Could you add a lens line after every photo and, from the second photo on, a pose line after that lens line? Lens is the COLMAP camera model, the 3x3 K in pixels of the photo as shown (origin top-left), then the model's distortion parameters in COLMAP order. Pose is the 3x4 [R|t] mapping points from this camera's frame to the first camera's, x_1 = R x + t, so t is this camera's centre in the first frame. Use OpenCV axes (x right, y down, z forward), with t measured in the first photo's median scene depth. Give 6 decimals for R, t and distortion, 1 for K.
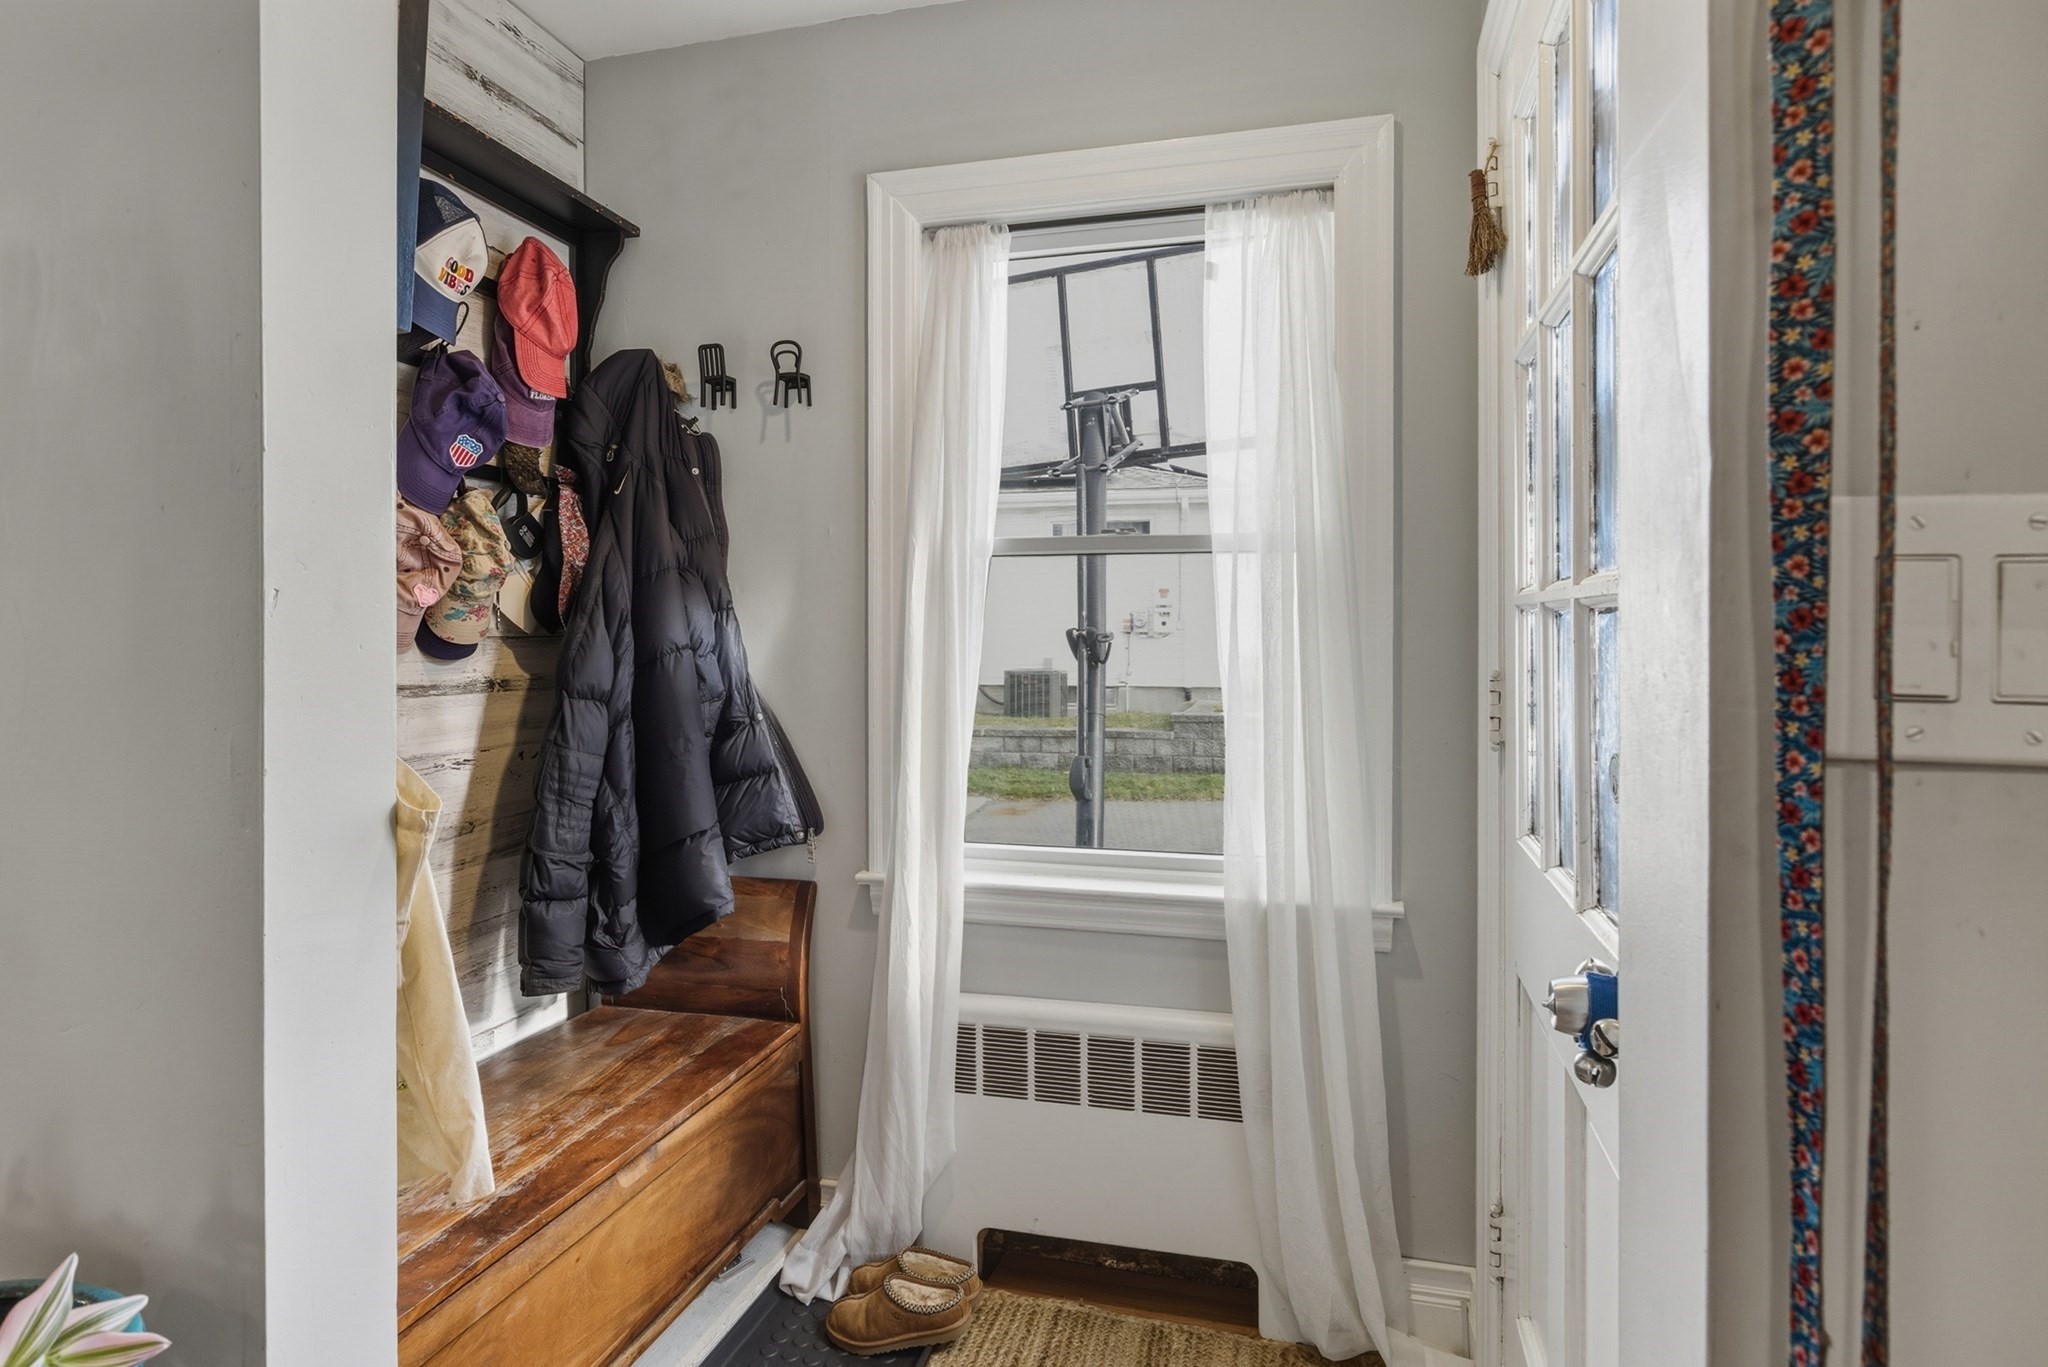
lens RADIAL K [[1106.3, 0, 1025.4], [0, 1106.3, 670.0], [0, 0, 1]] dist [-0.010575, 0.000909]
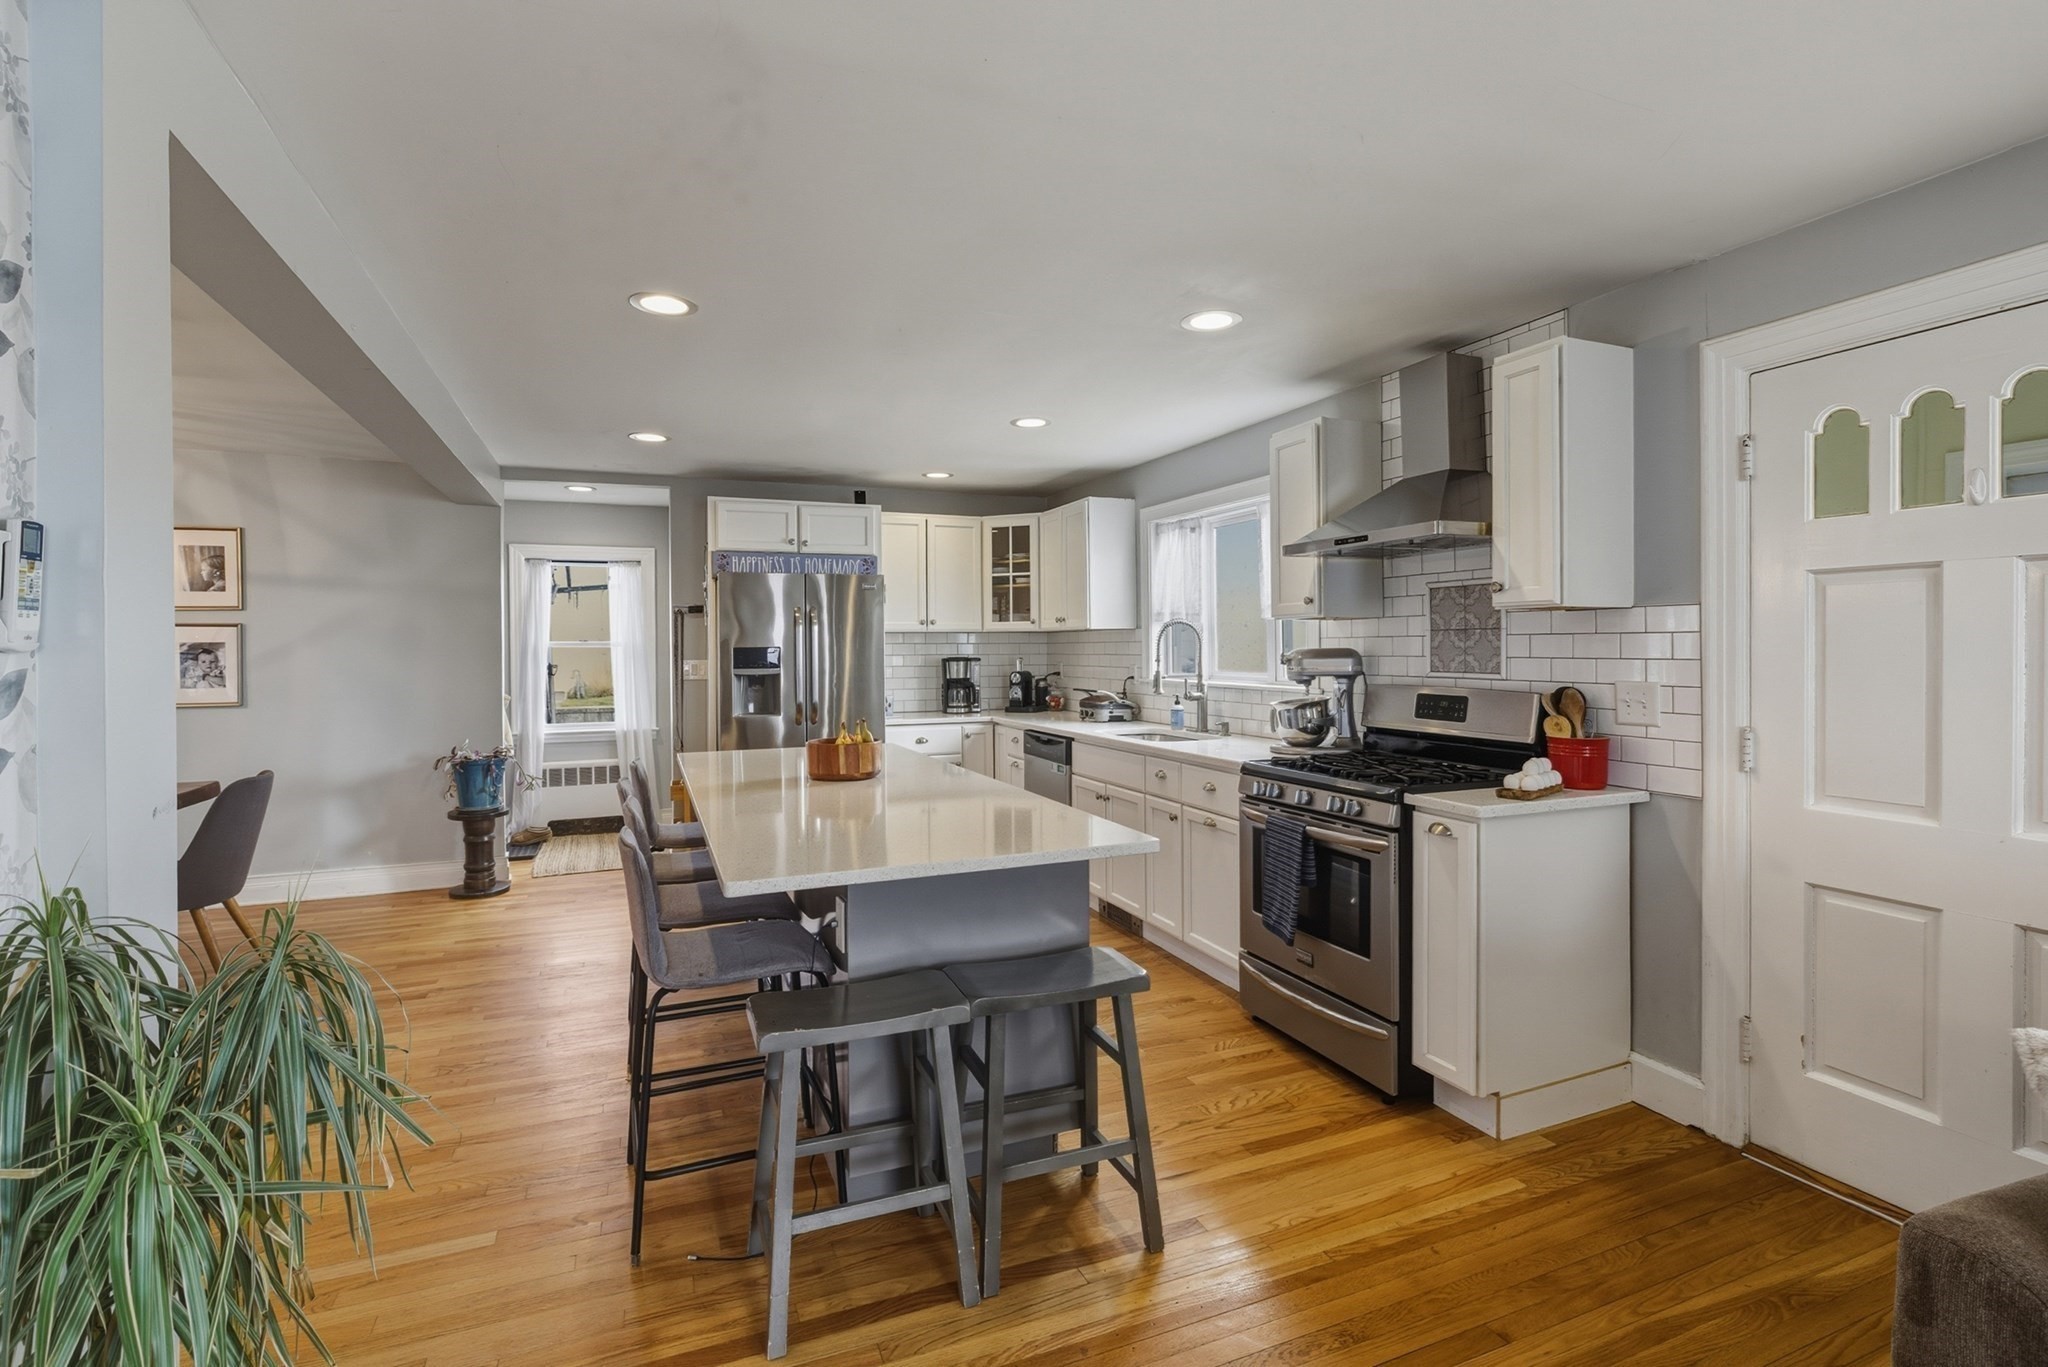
lens RADIAL K [[942.1, 0, 1022.0], [0, 942.1, 653.8], [0, 0, 1]] dist [0.002031, 0.002178]
pose [[0.795240, -0.009806, 0.606215, -0.737420], [0.011582, 0.999932, 0.000982, -0.068256], [-0.606184, 0.006240, 0.795300, -2.706749]]
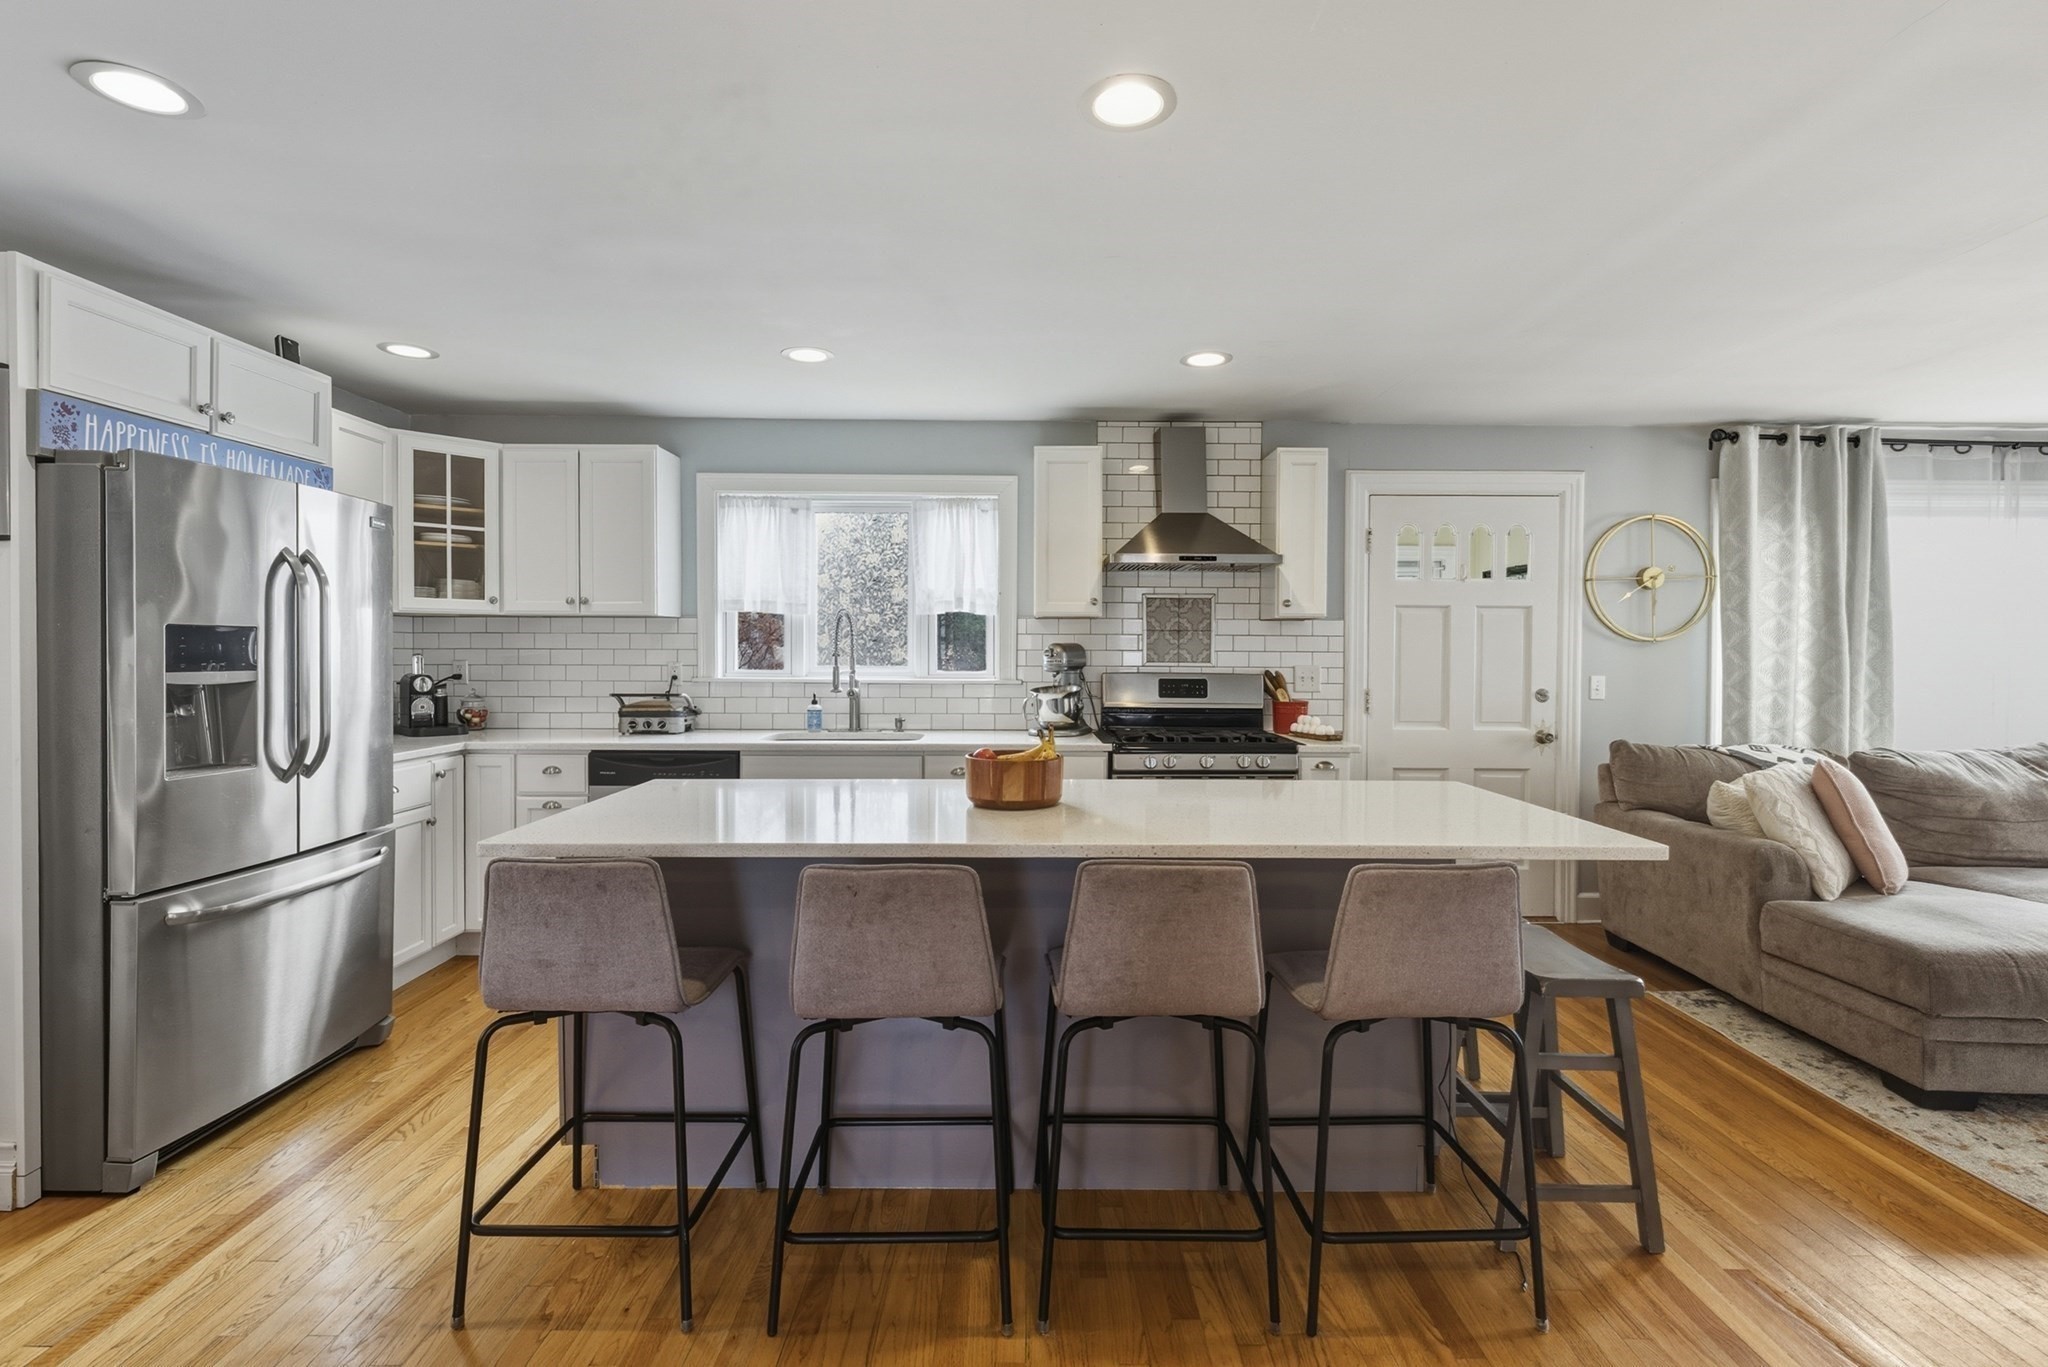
lens RADIAL K [[942.1, 0, 1025.1], [0, 942.1, 668.5], [0, 0, 1]] dist [0.002031, 0.002178]
pose [[-0.258475, -0.019487, 0.965821, -1.203464], [0.003438, 0.999772, 0.021092, -0.058128], [-0.966012, 0.008772, -0.258349, -0.876168]]
